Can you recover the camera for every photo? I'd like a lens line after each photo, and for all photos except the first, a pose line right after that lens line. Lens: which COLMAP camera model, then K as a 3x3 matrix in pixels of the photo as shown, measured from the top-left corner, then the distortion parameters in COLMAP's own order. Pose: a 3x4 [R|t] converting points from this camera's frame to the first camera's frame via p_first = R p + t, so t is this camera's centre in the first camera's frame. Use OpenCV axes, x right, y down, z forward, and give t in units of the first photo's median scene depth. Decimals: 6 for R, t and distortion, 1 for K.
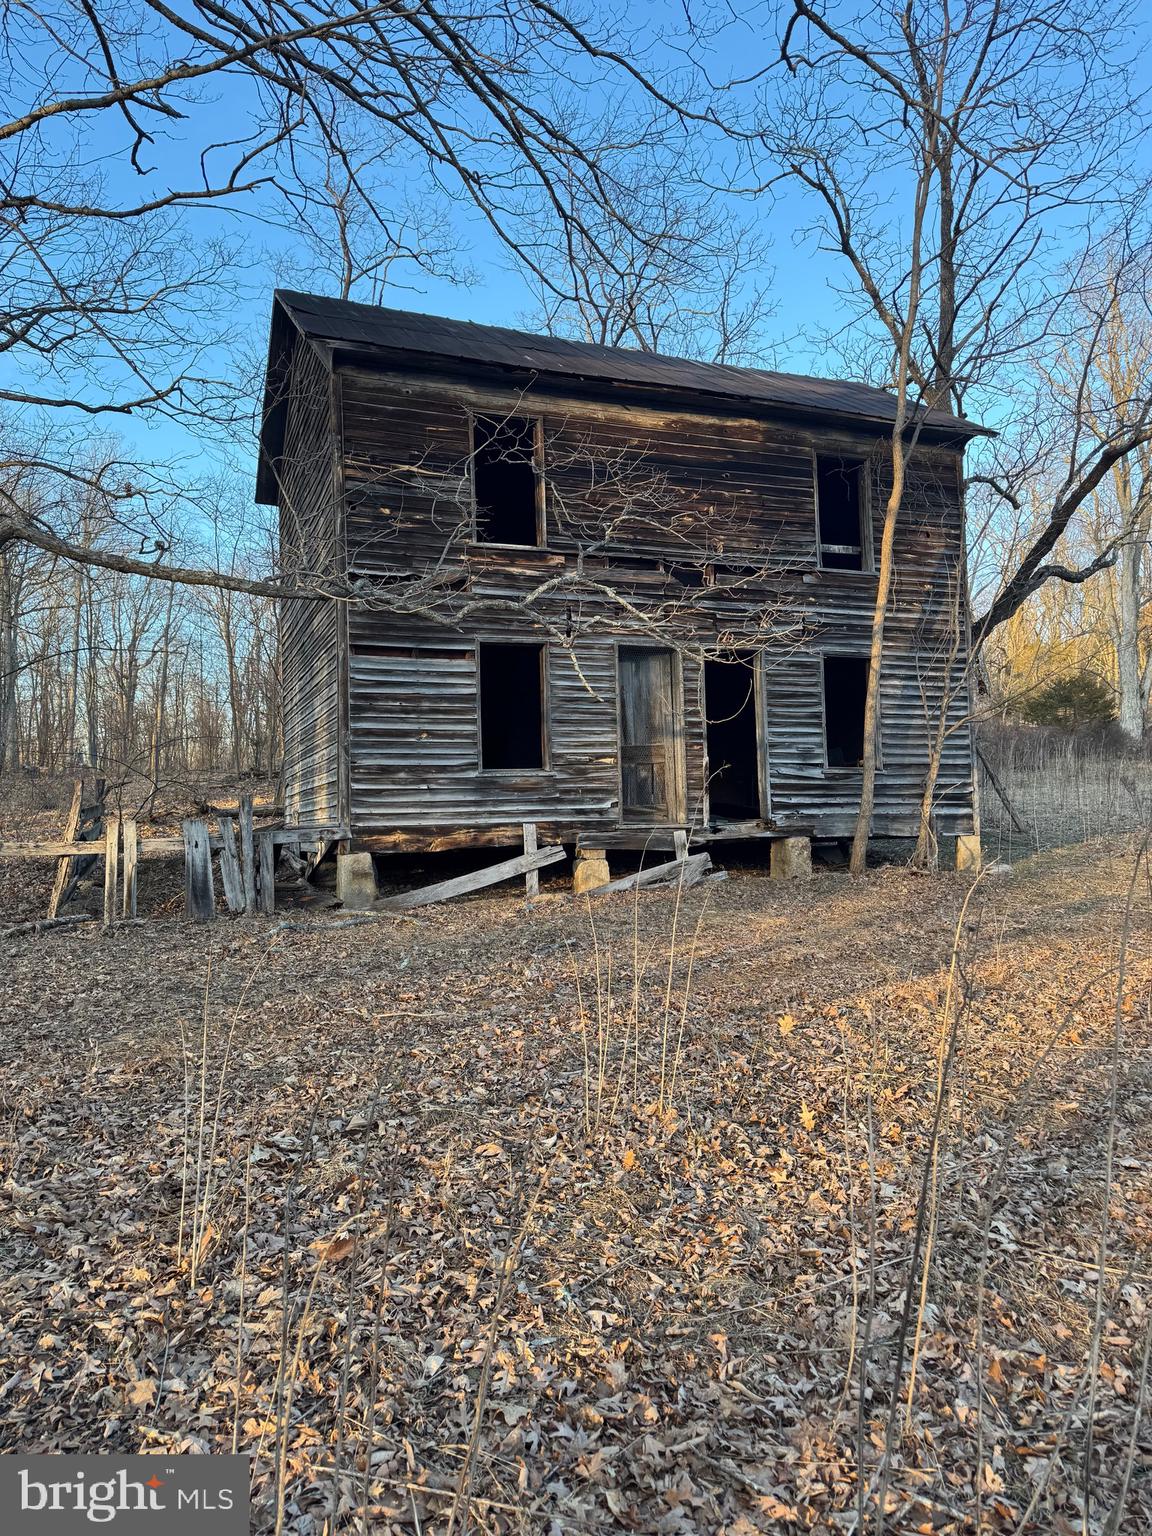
lens RADIAL K [[1068.7, 0, 575.0], [0, 1068.7, 778.0], [0, 0, 1]] dist [0.109269, 0.001095]
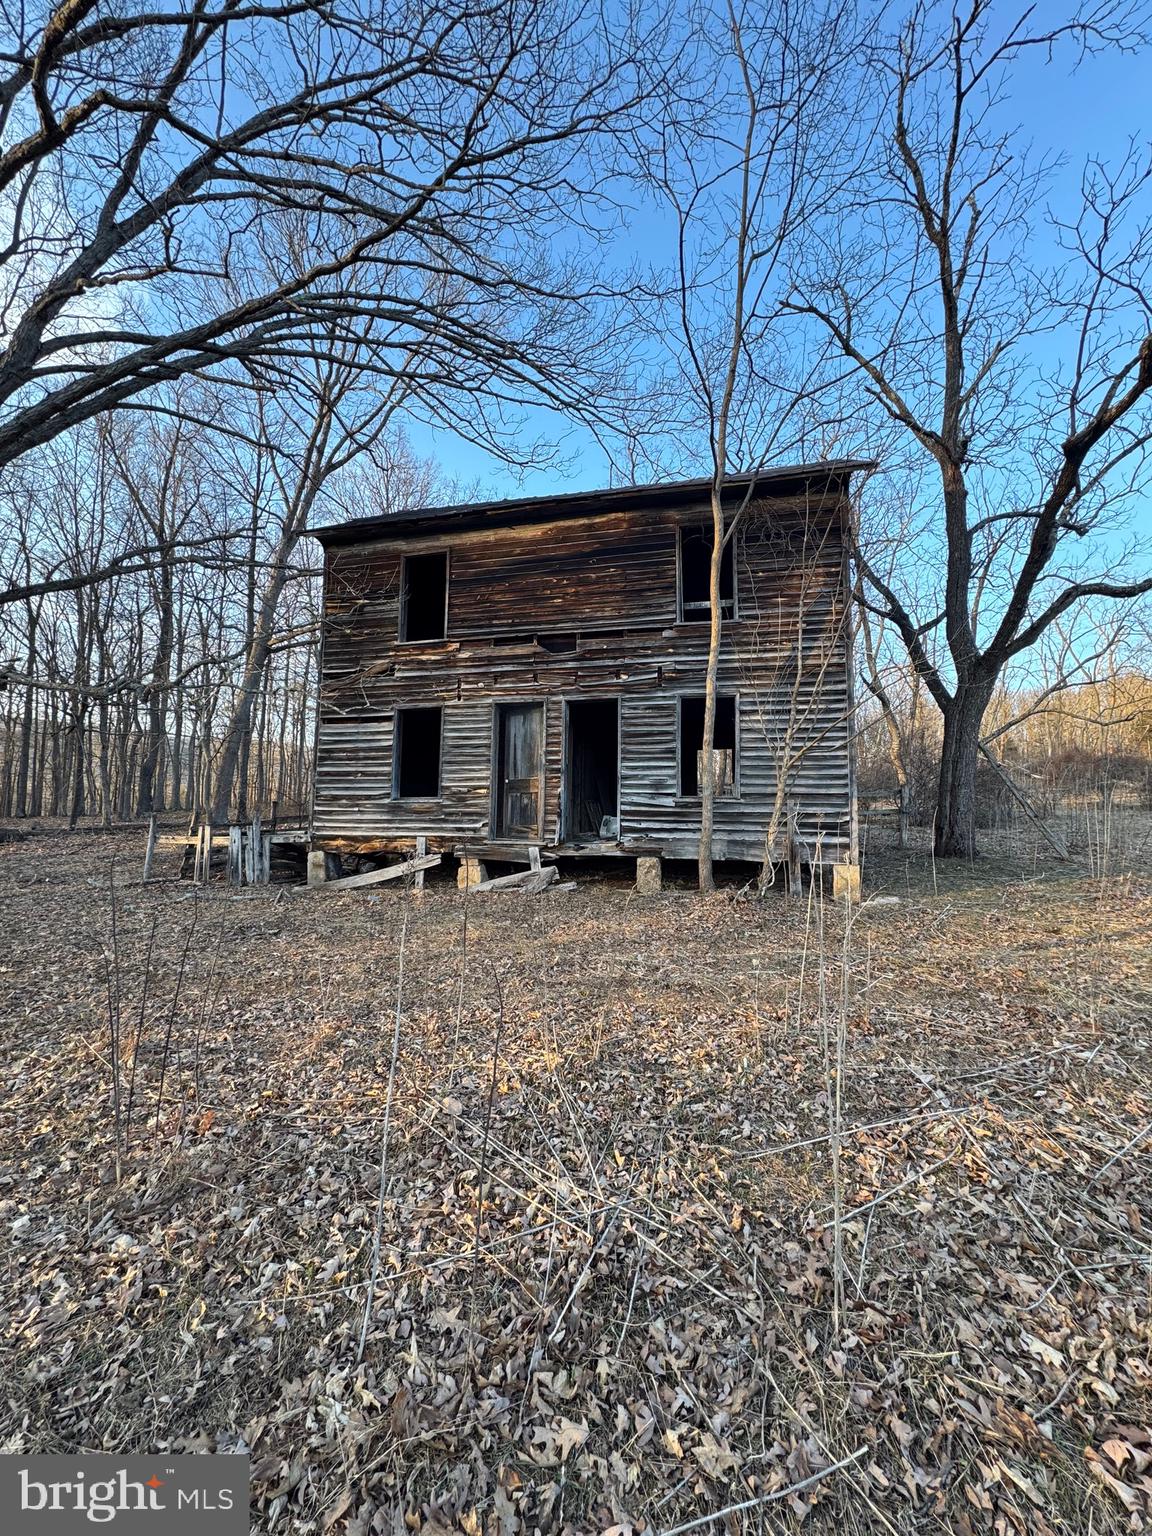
lens RADIAL K [[677.1, 0, 576.1], [0, 677.1, 765.3], [0, 0, 1]] dist [-0.000156, 0.000053]
pose [[0.799761, -0.024074, -0.599835, 0.625763], [-0.004731, 0.998912, -0.046398, -0.009949], [0.600299, 0.039945, 0.798777, 0.400603]]
